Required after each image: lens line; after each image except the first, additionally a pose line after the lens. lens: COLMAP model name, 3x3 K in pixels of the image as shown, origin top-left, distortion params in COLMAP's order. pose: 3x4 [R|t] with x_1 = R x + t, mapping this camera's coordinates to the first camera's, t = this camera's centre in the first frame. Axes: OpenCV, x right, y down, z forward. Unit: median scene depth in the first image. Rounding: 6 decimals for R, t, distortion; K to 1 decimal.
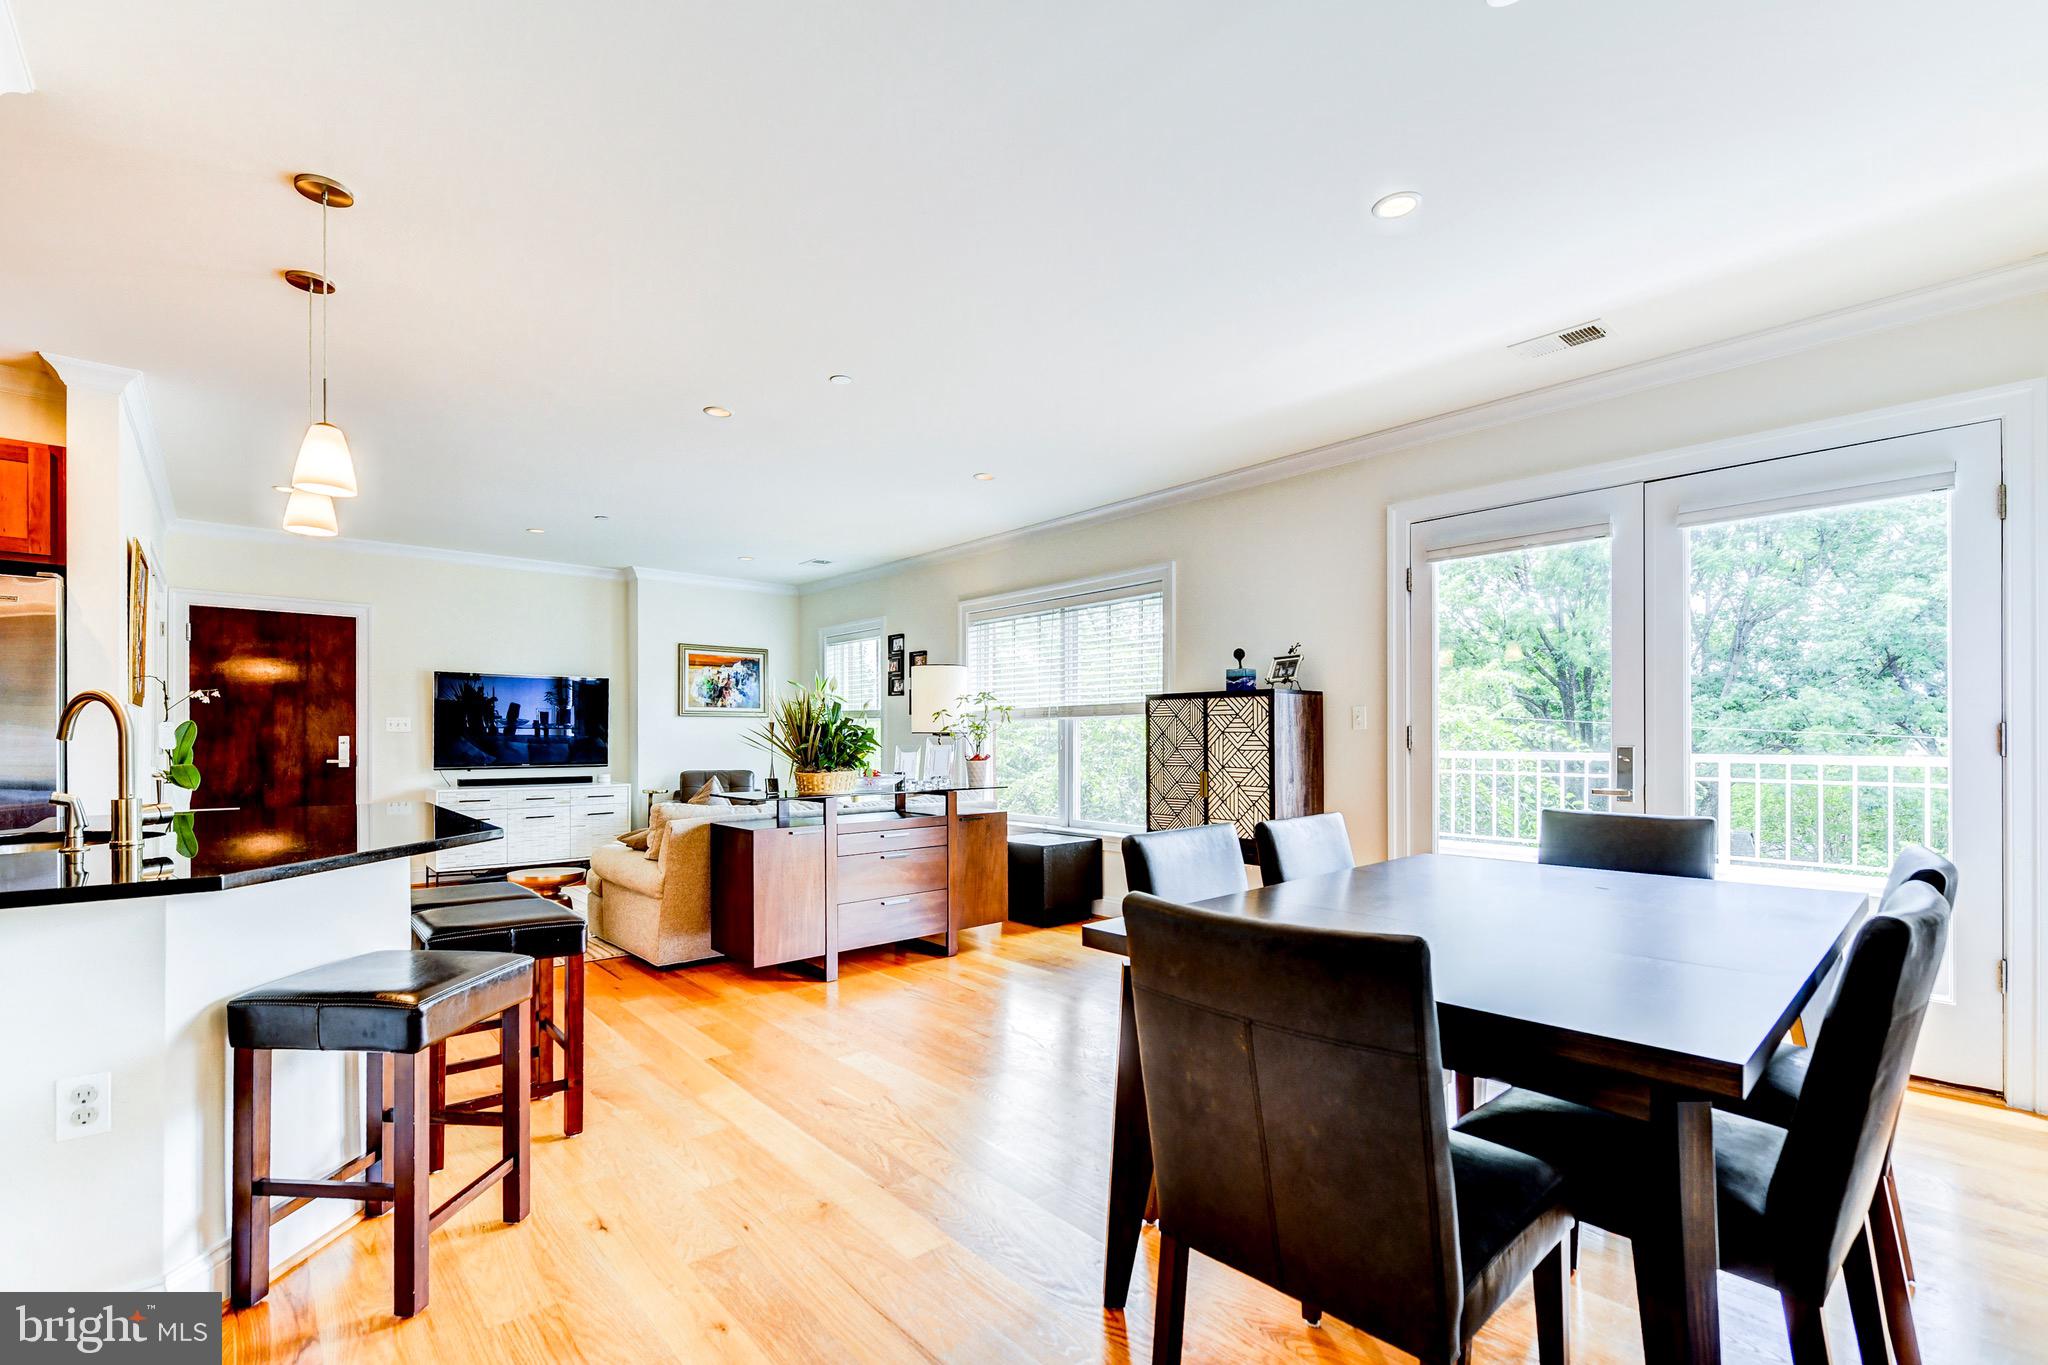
lens RADIAL K [[898.9, 0, 990.2], [0, 898.9, 742.5], [0, 0, 1]] dist [-0.004241, -0.000211]
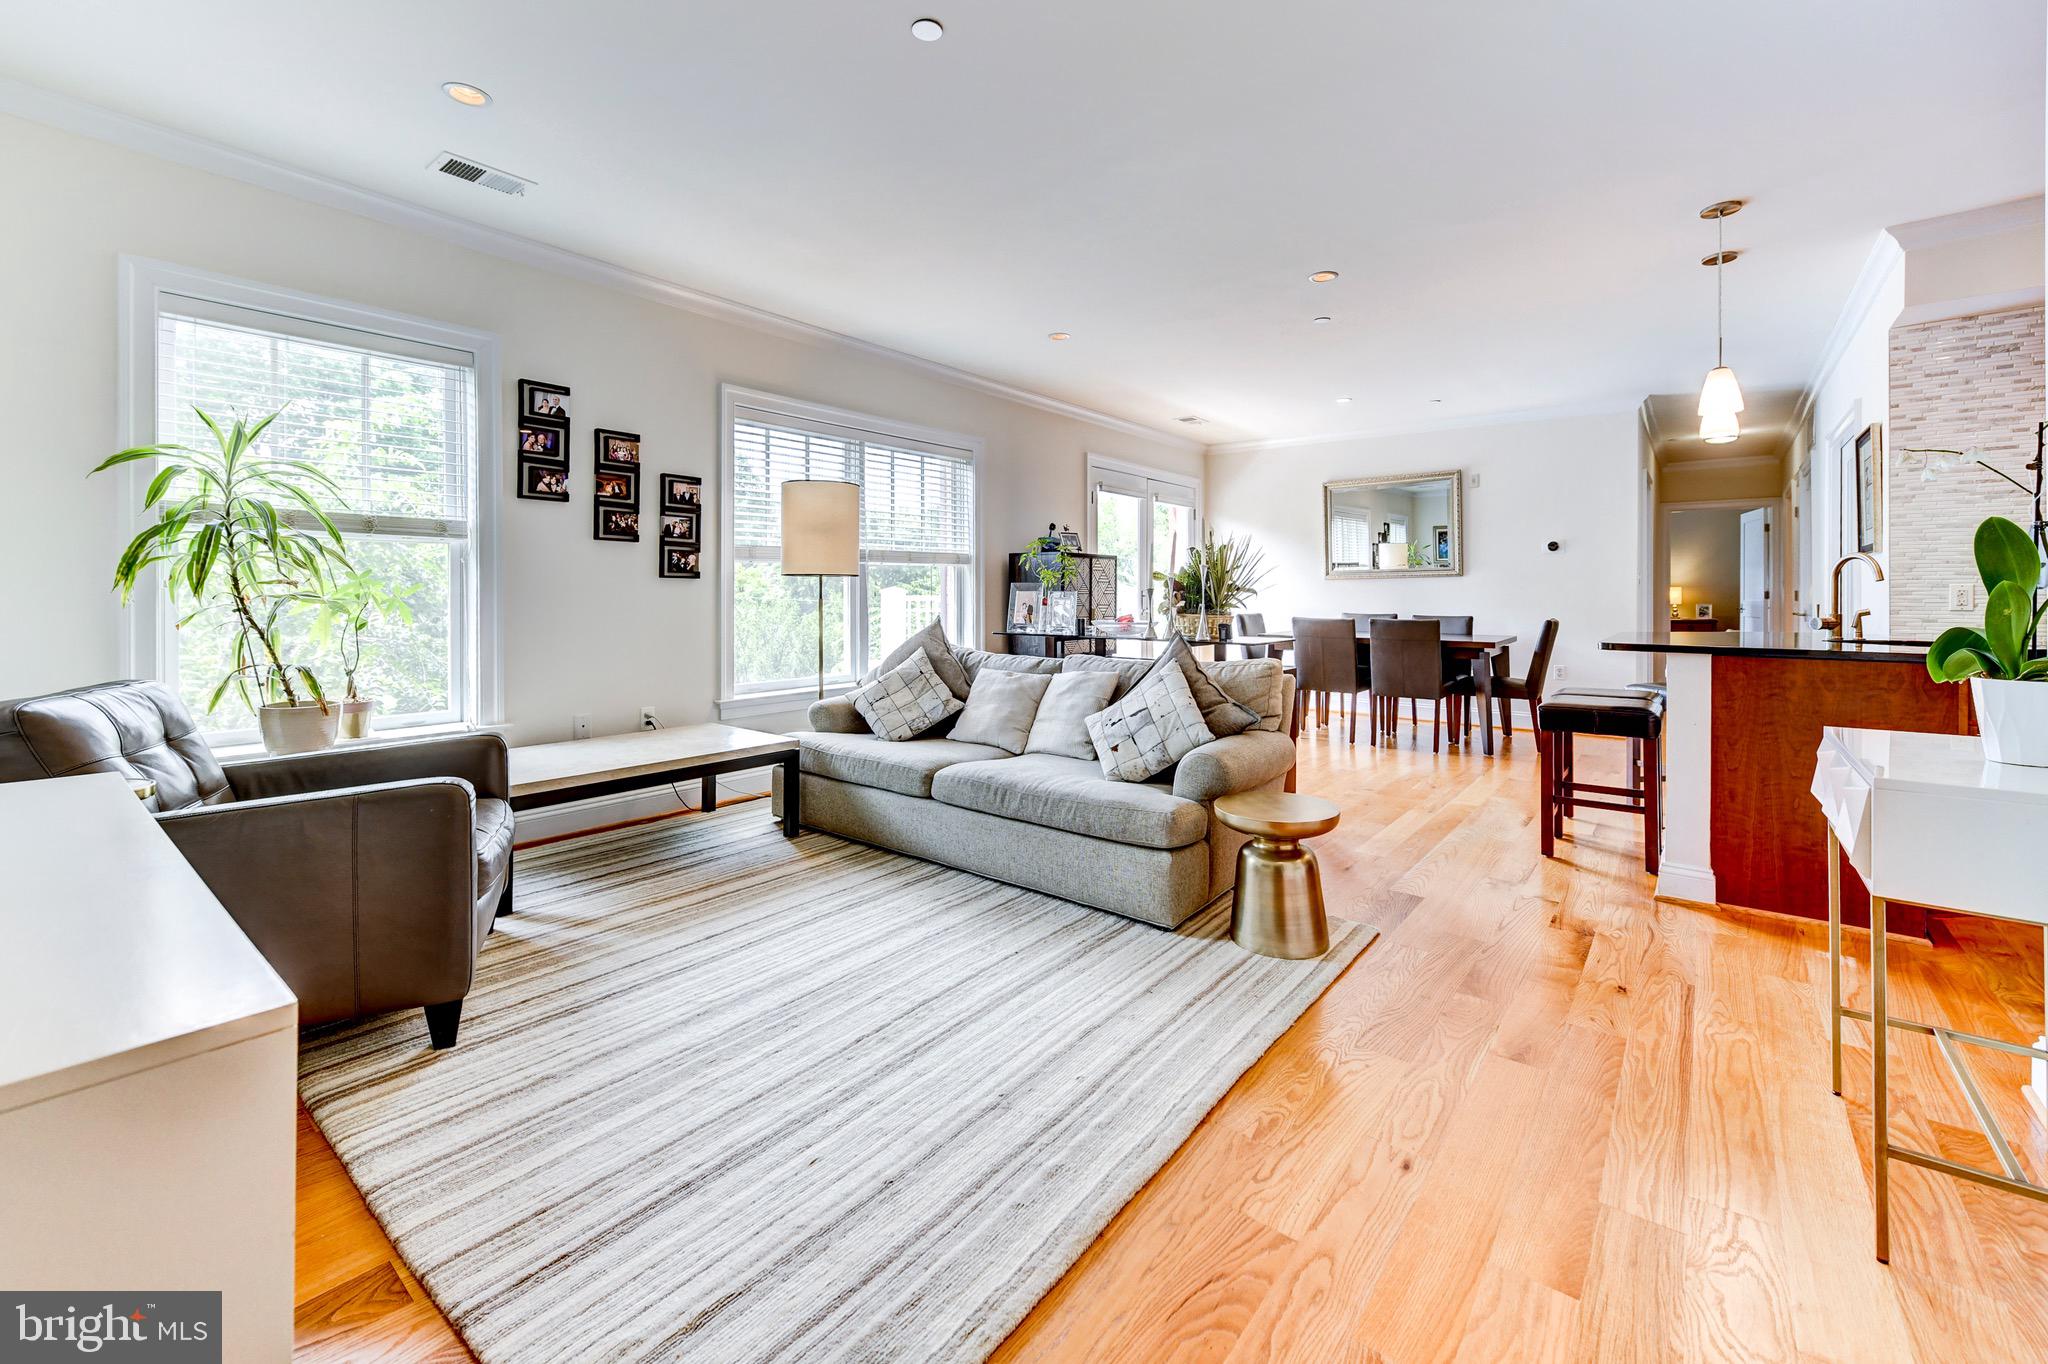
lens RADIAL K [[857.2, 0, 1027.5], [0, 857.2, 598.2], [0, 0, 1]] dist [0.004394, -0.001345]
pose [[-0.203904, -0.006109, 0.978972, -0.652649], [0.002690, 0.999973, 0.006800, 0.003009], [-0.978987, 0.004020, -0.203882, 0.823028]]
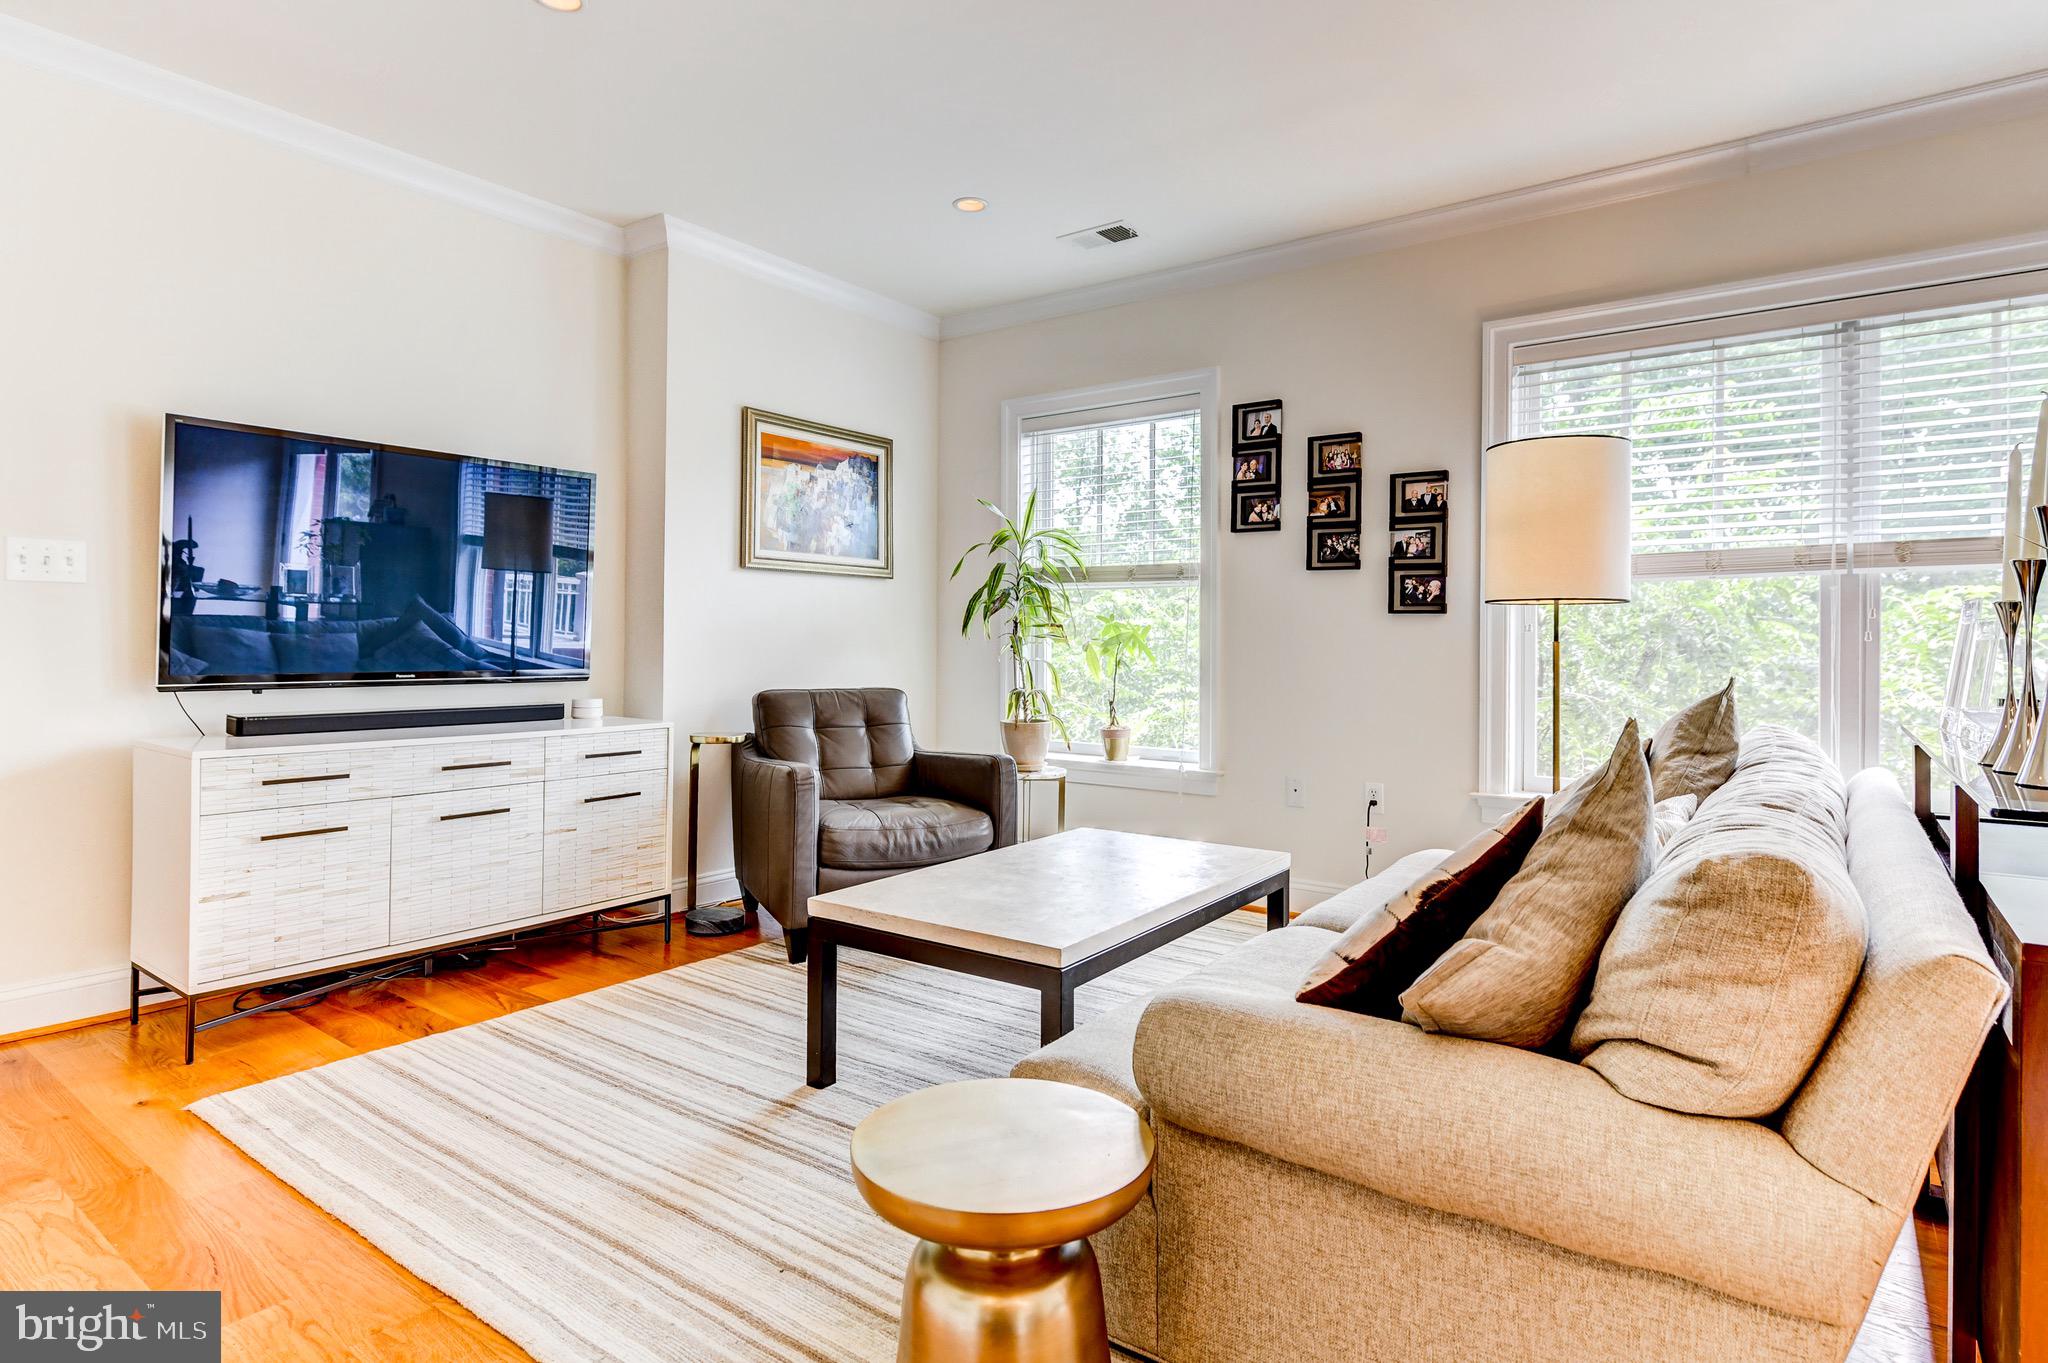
lens RADIAL K [[1098.8, 0, 1028.0], [0, 1098.8, 648.6], [0, 0, 1]] dist [0.006200, -0.002714]
pose [[0.974500, 0.004585, 0.224339, -0.351953], [-0.004963, 0.999987, 0.001120, 0.010382], [-0.224331, -0.002204, 0.974511, 0.457189]]
